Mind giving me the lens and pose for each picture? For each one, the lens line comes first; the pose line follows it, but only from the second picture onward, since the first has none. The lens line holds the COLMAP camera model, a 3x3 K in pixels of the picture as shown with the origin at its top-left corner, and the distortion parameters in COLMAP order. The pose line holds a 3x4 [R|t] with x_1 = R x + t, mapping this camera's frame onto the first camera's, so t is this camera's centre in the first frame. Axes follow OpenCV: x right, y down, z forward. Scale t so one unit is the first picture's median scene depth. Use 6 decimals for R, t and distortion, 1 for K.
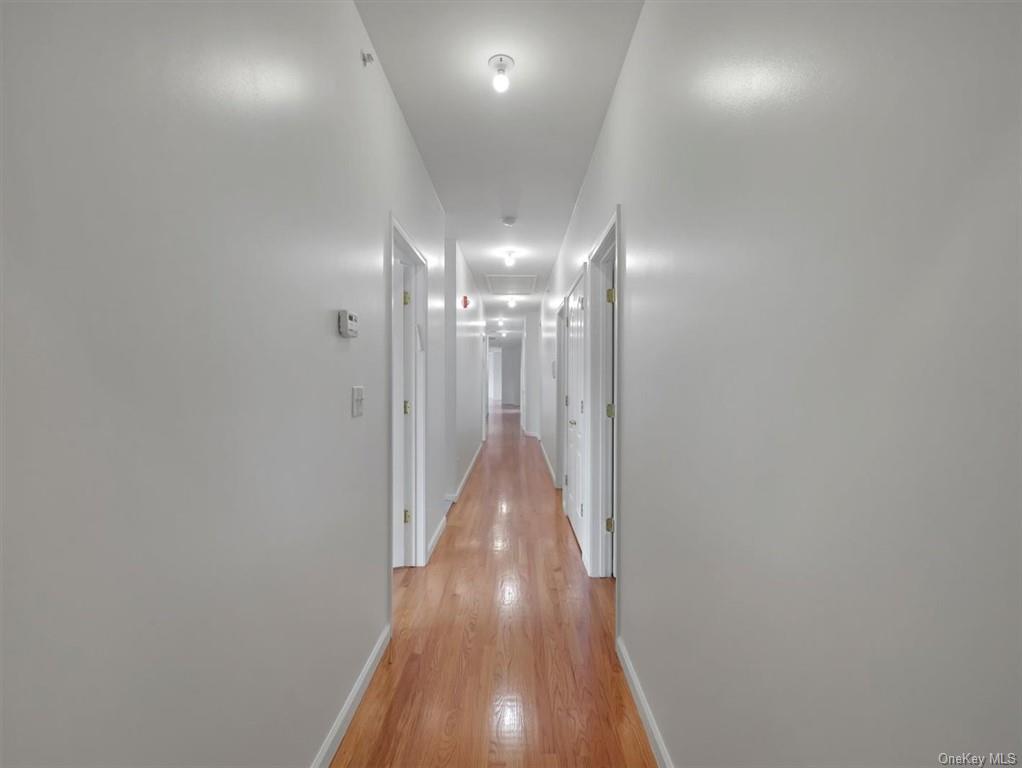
lens RADIAL K [[423.6, 0, 525.2], [0, 423.6, 378.5], [0, 0, 1]] dist [0.001294, -0.000019]
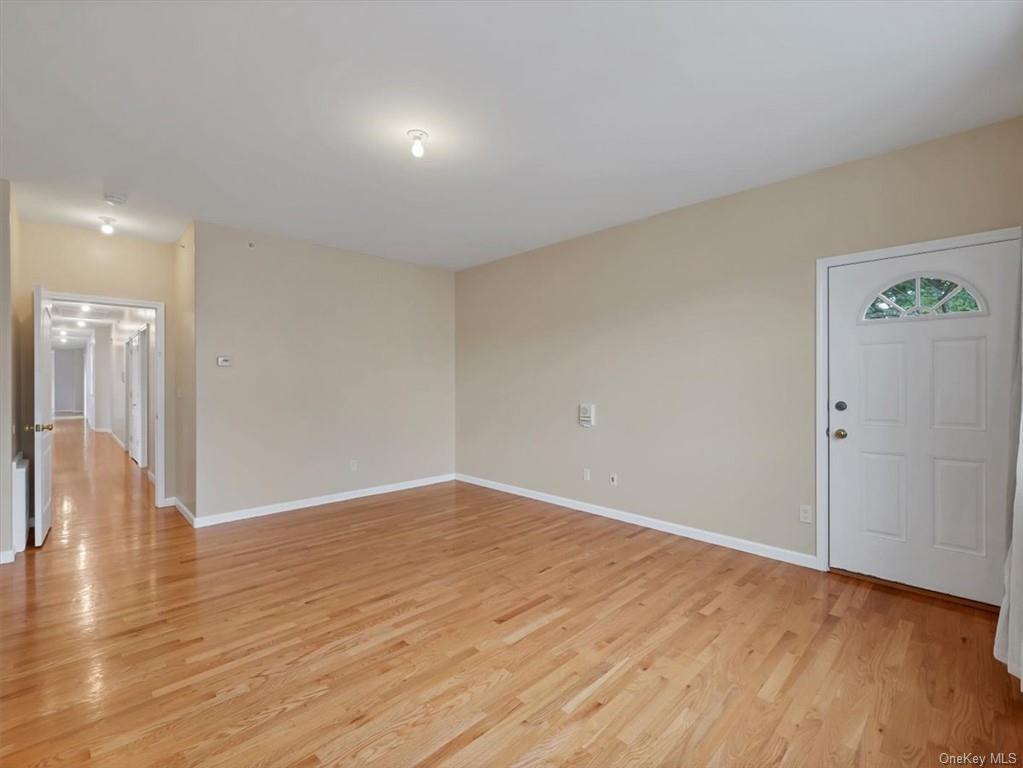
lens RADIAL K [[457.1, 0, 482.5], [0, 457.1, 384.4], [0, 0, 1]] dist [-0.000624, -0.000289]
pose [[0.750801, -0.002069, 0.660525, -0.023562], [0.002230, 0.999997, 0.000597, 0.003753], [-0.660524, 0.001025, 0.750804, -0.539918]]
